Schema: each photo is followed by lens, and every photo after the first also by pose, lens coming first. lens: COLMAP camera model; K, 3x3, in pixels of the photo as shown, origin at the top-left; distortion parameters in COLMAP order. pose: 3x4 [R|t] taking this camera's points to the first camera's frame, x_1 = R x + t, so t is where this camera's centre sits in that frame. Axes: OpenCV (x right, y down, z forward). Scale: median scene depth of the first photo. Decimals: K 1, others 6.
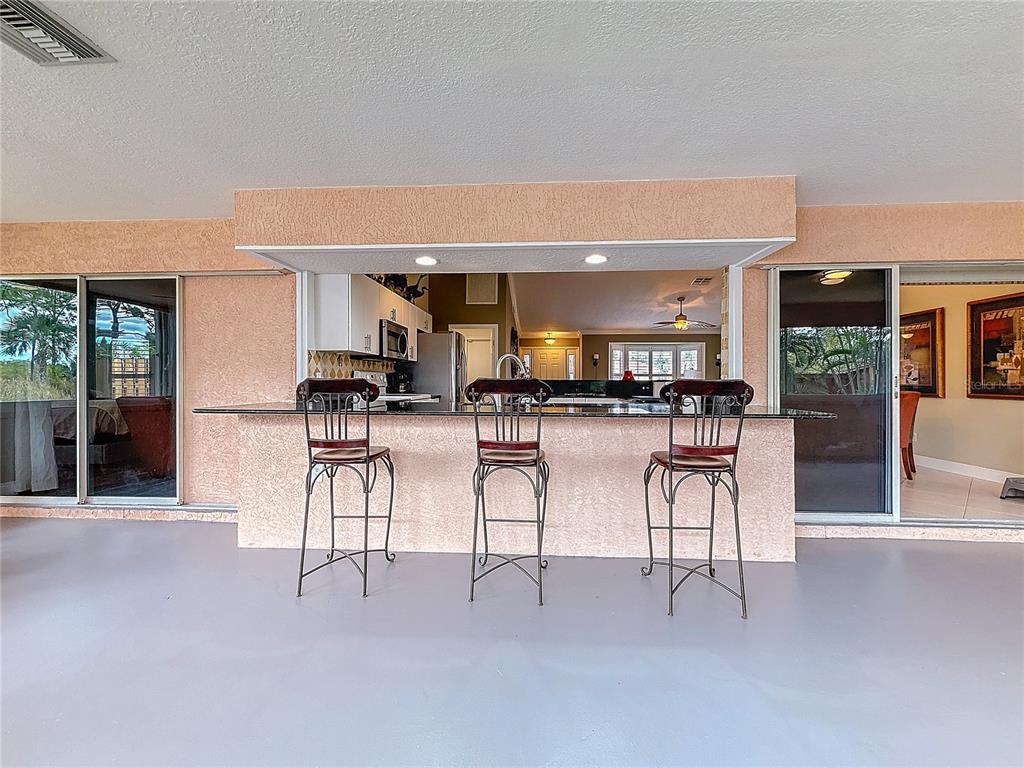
lens RADIAL K [[415.5, 0, 511.6], [0, 415.5, 380.1], [0, 0, 1]] dist [0.008768, 0.000247]
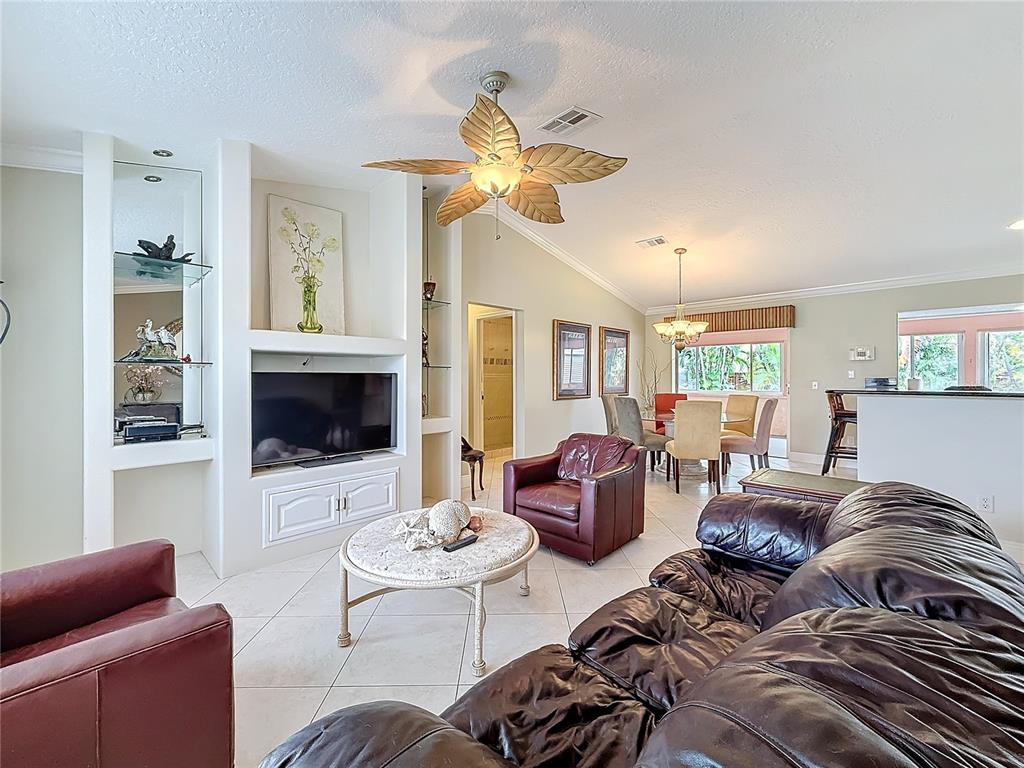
lens RADIAL K [[415.5, 0, 511.6], [0, 415.5, 380.1], [0, 0, 1]] dist [0.008768, 0.000247]
pose [[-0.754784, -0.001044, 0.655972, 0.432791], [0.001761, 0.999992, 0.003618, -0.017441], [-0.655970, 0.003886, -0.754777, 2.287749]]
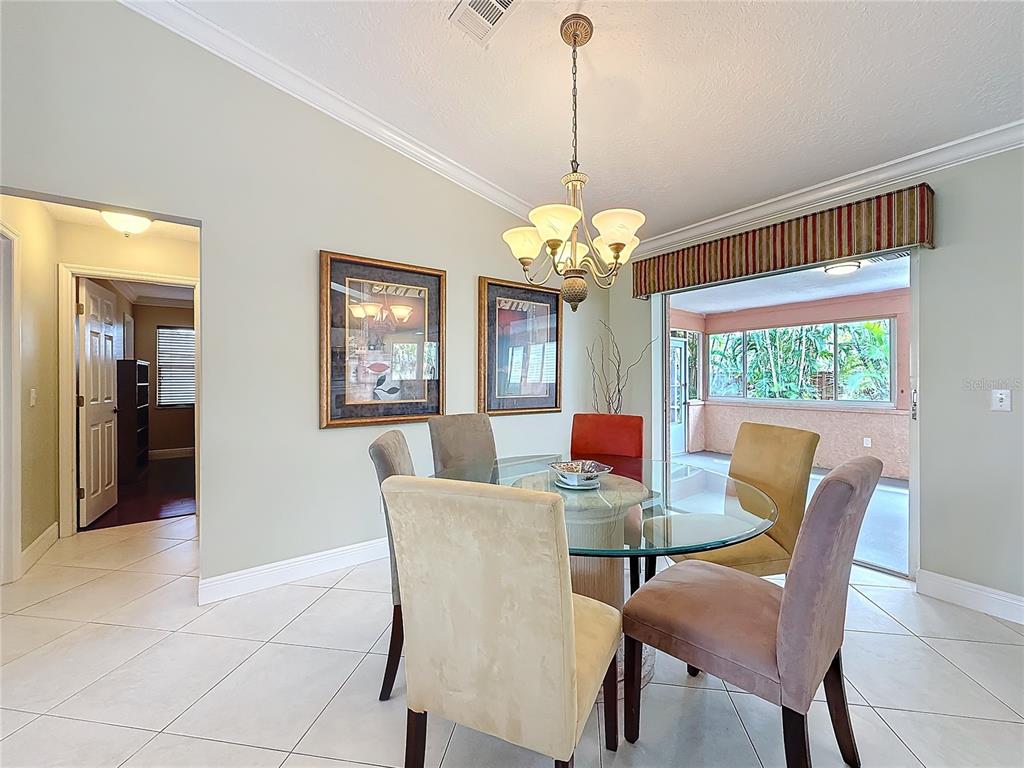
lens RADIAL K [[415.5, 0, 511.6], [0, 415.5, 380.1], [0, 0, 1]] dist [0.008768, 0.000247]
pose [[-0.638928, 0.000629, 0.769267, 0.555485], [0.002107, 0.999997, 0.000931, -0.018090], [-0.769264, 0.002216, -0.638927, 1.439272]]
